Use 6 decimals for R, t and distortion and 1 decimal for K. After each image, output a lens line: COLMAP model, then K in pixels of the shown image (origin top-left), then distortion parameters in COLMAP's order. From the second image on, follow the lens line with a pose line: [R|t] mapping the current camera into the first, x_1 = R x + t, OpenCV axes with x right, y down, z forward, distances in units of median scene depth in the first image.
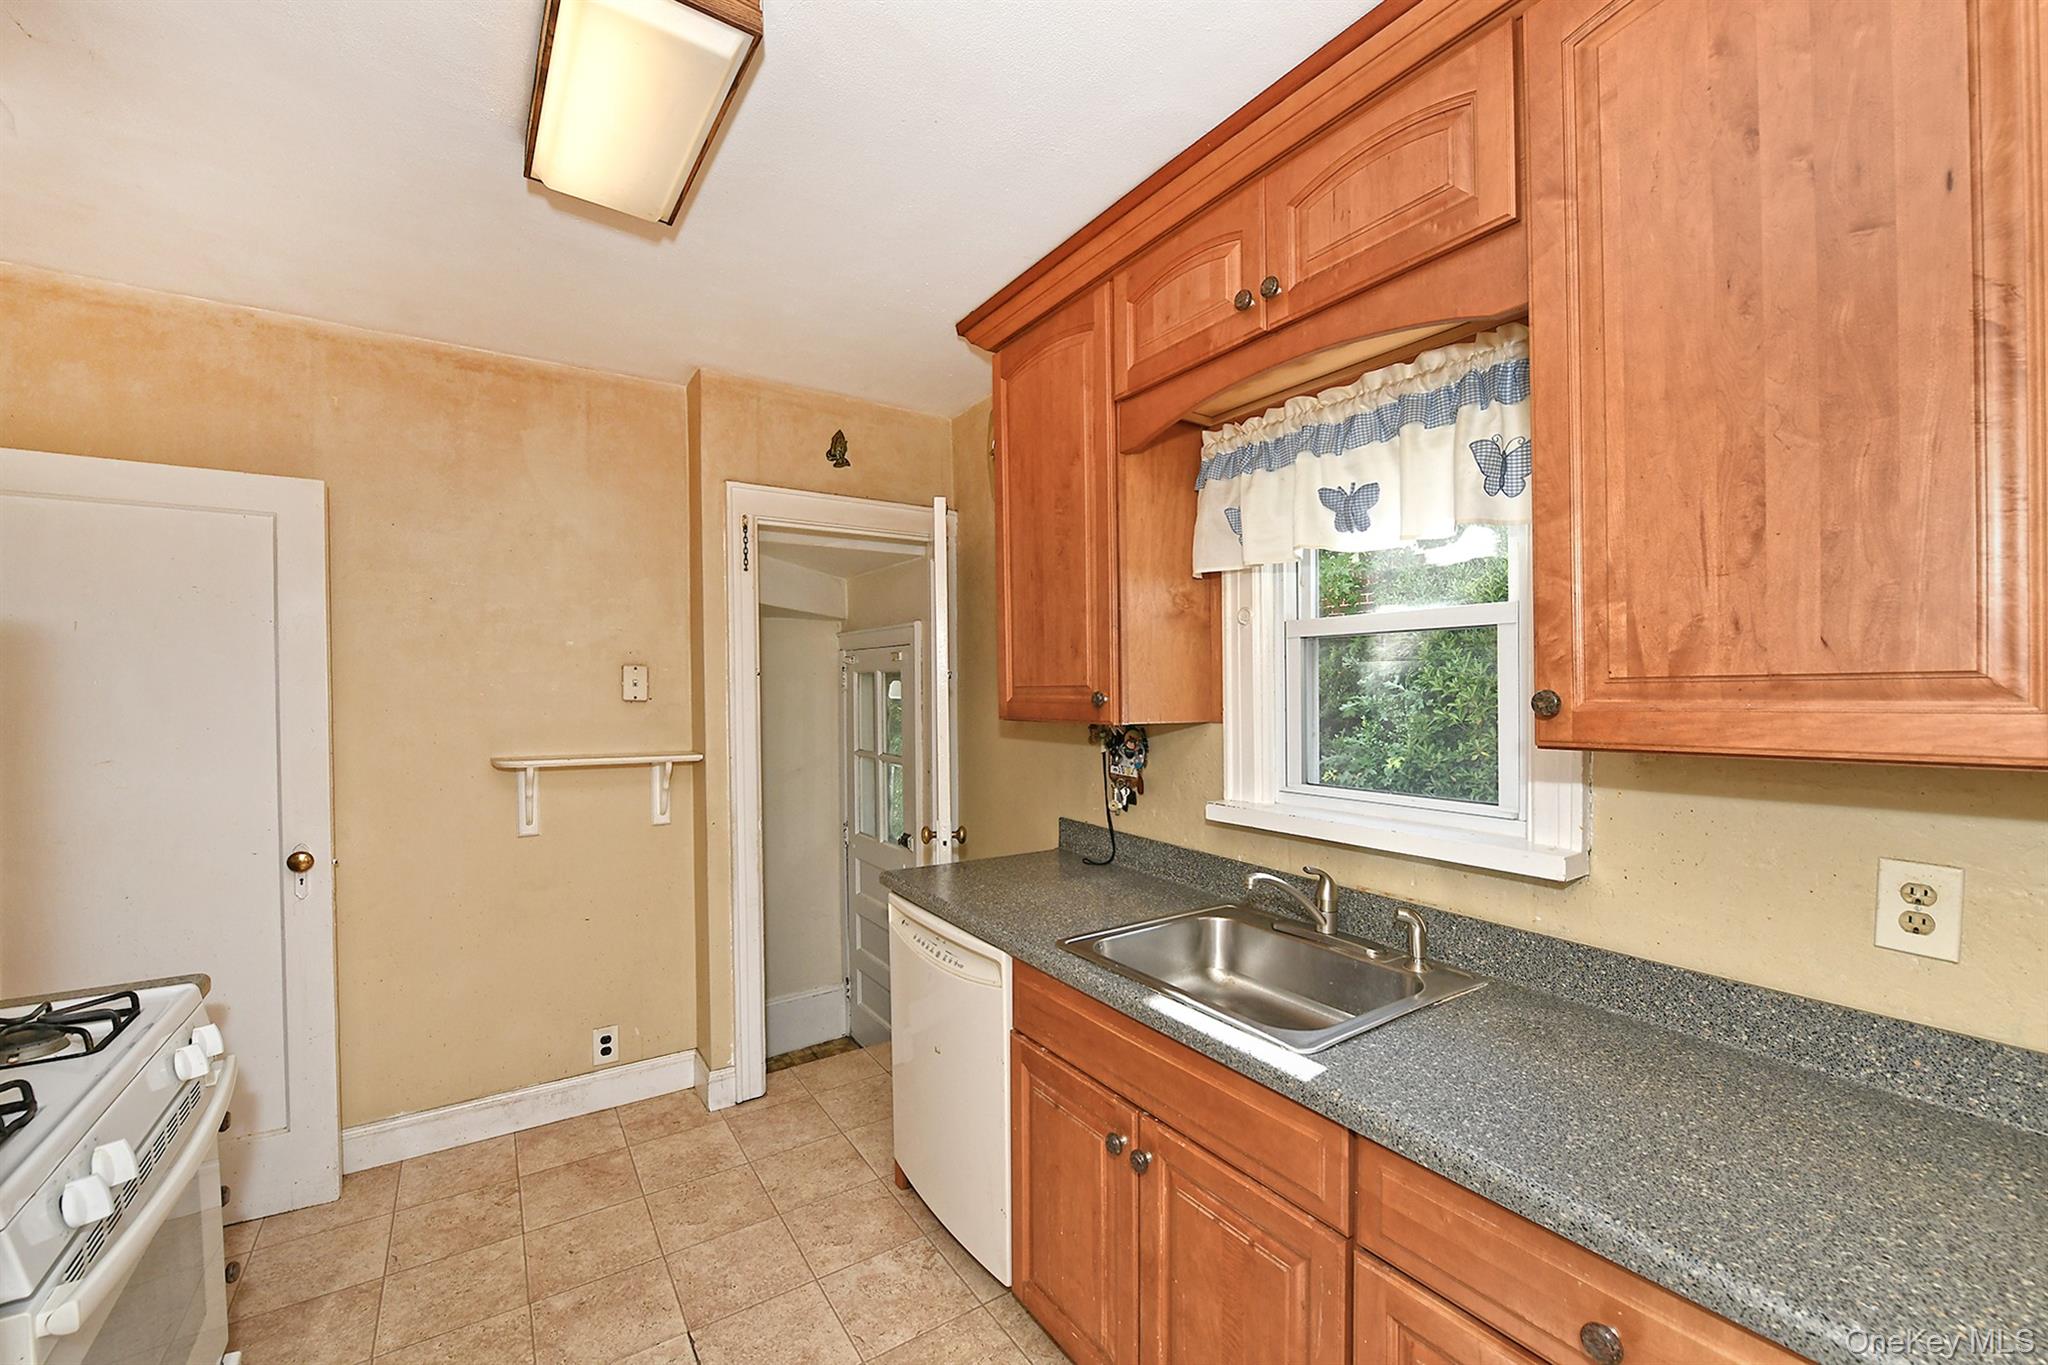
lens RADIAL K [[839.3, 0, 870.8], [0, 839.3, 712.3], [0, 0, 1]] dist [-0.009269, -0.001968]
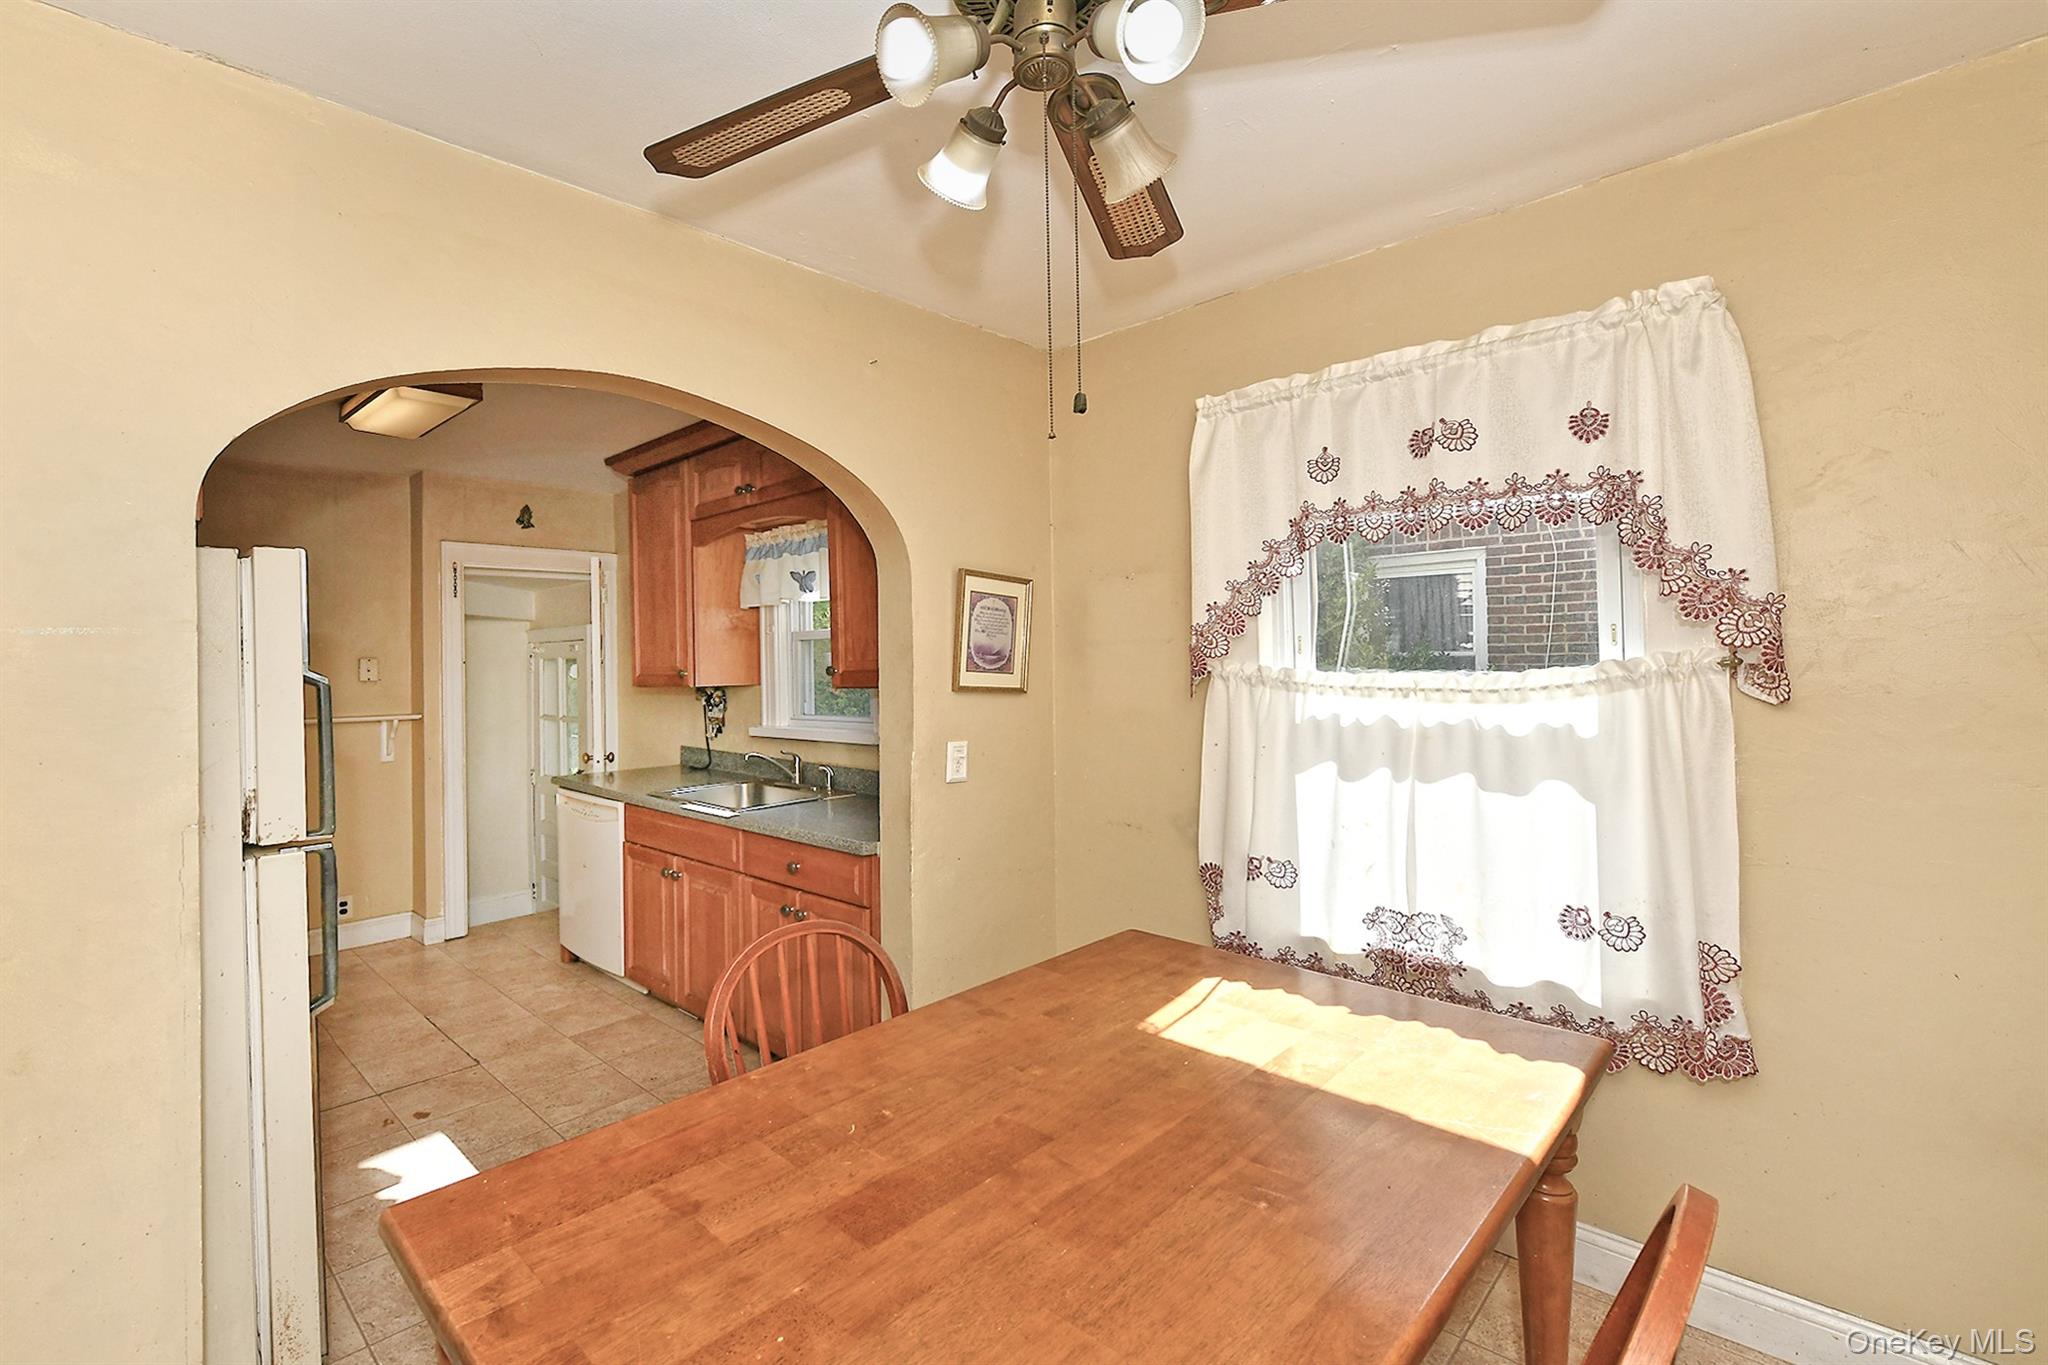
lens RADIAL K [[861.4, 0, 1062.9], [0, 861.4, 637.2], [0, 0, 1]] dist [-0.000173, -0.001069]
pose [[0.874854, 0.000164, 0.484387, 0.086182], [0.030556, 0.997990, -0.055525, 0.041010], [-0.483423, 0.063377, 0.873090, -1.256548]]
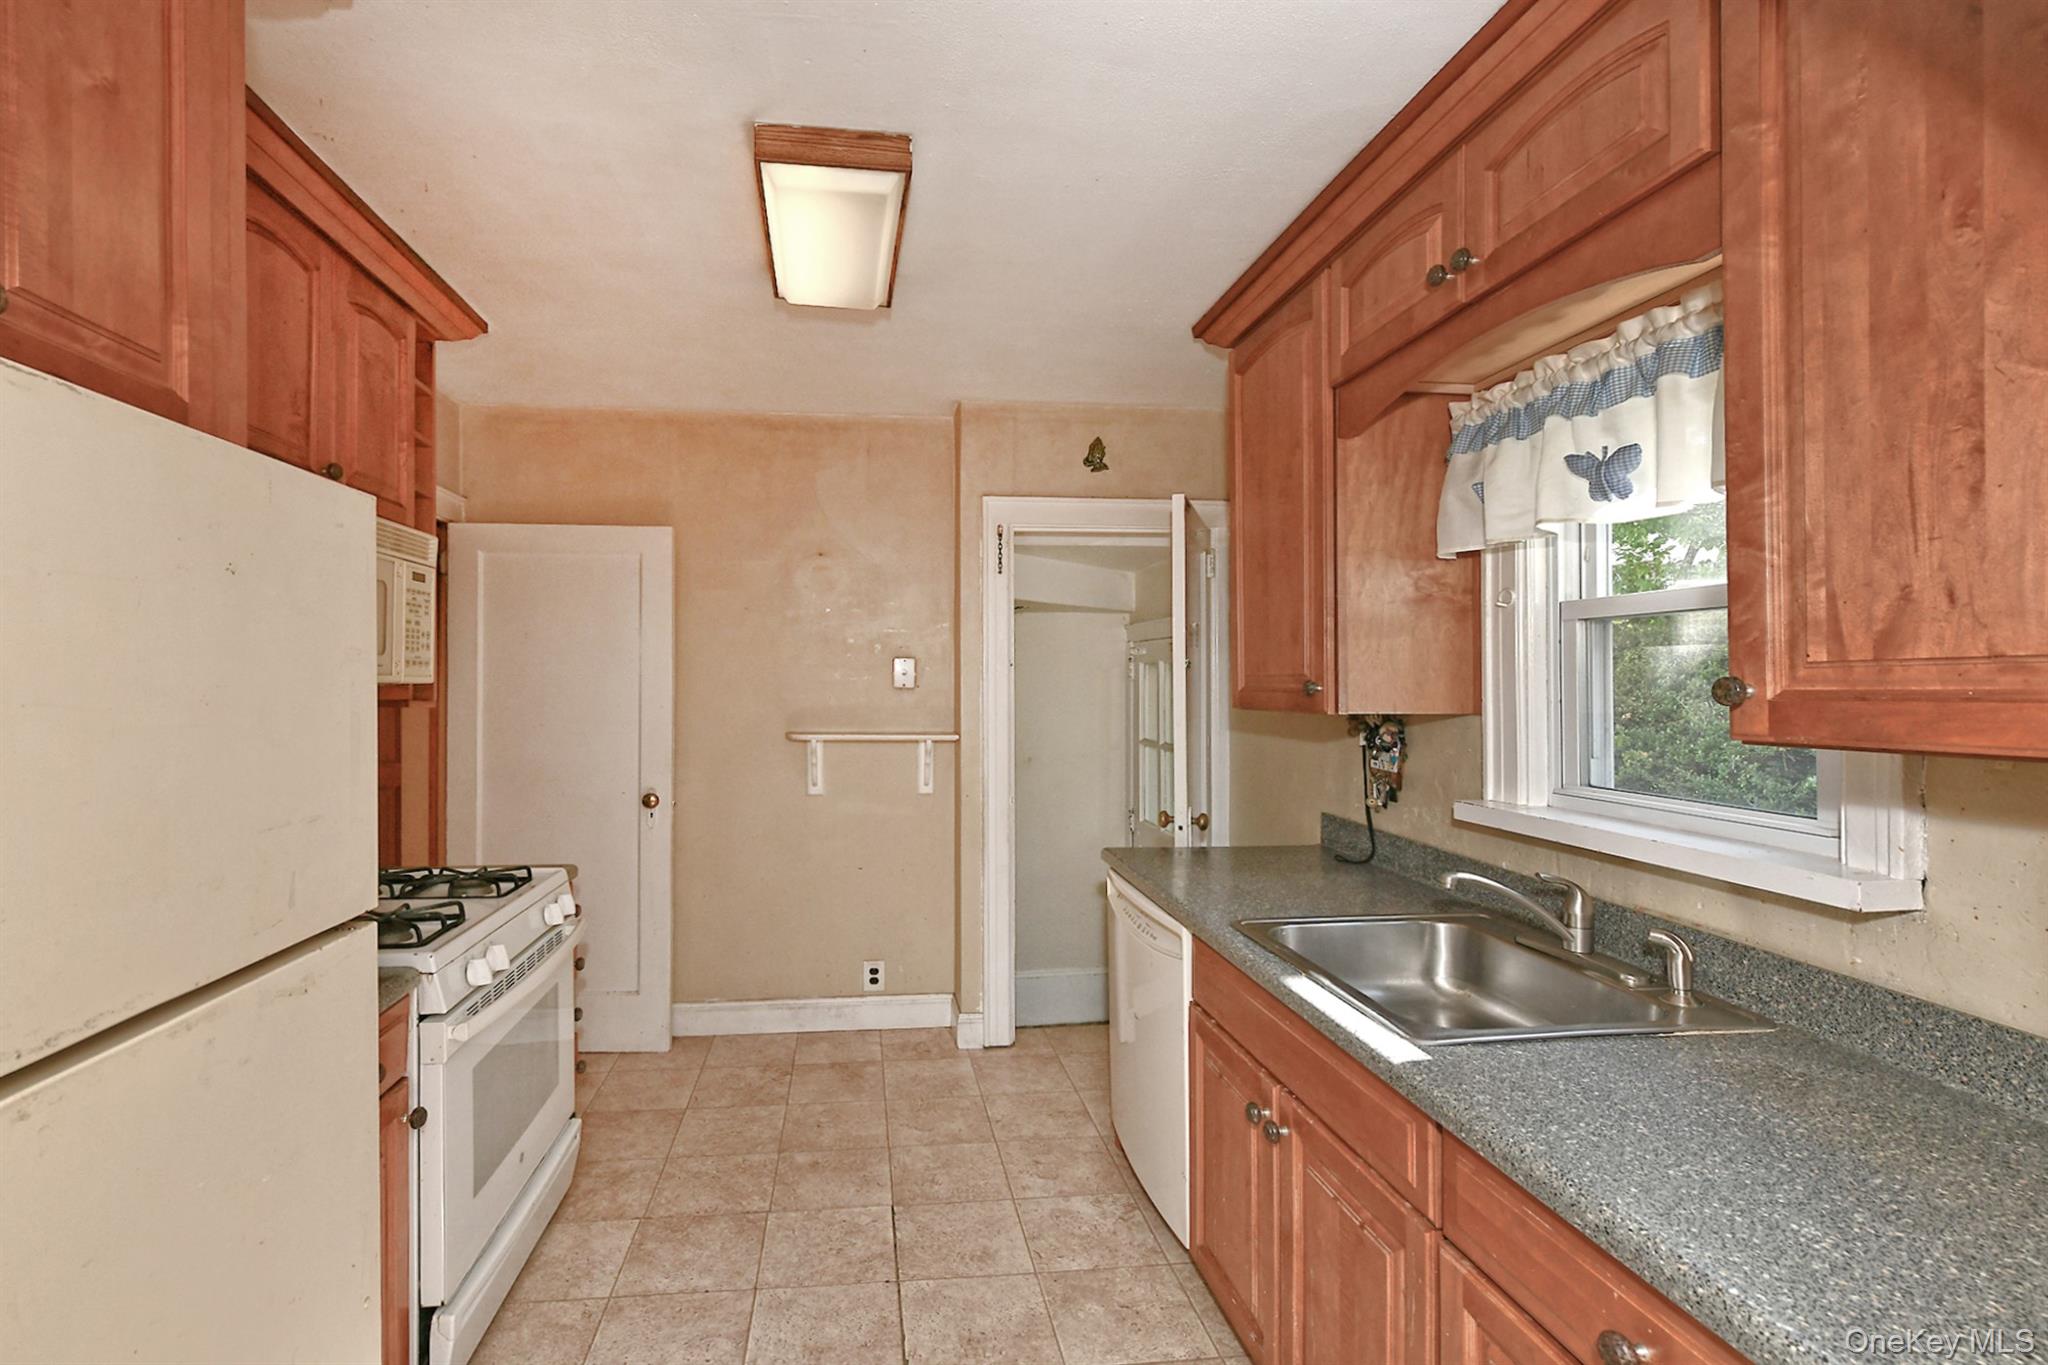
lens RADIAL K [[847.6, 0, 908.7], [0, 847.6, 686.3], [0, 0, 1]] dist [-0.012790, 0.001210]
pose [[0.916609, 0.004367, -0.399762, 0.254541], [-0.013419, 0.999713, -0.019847, 0.009619], [0.399560, 0.023557, 0.916404, -0.116812]]
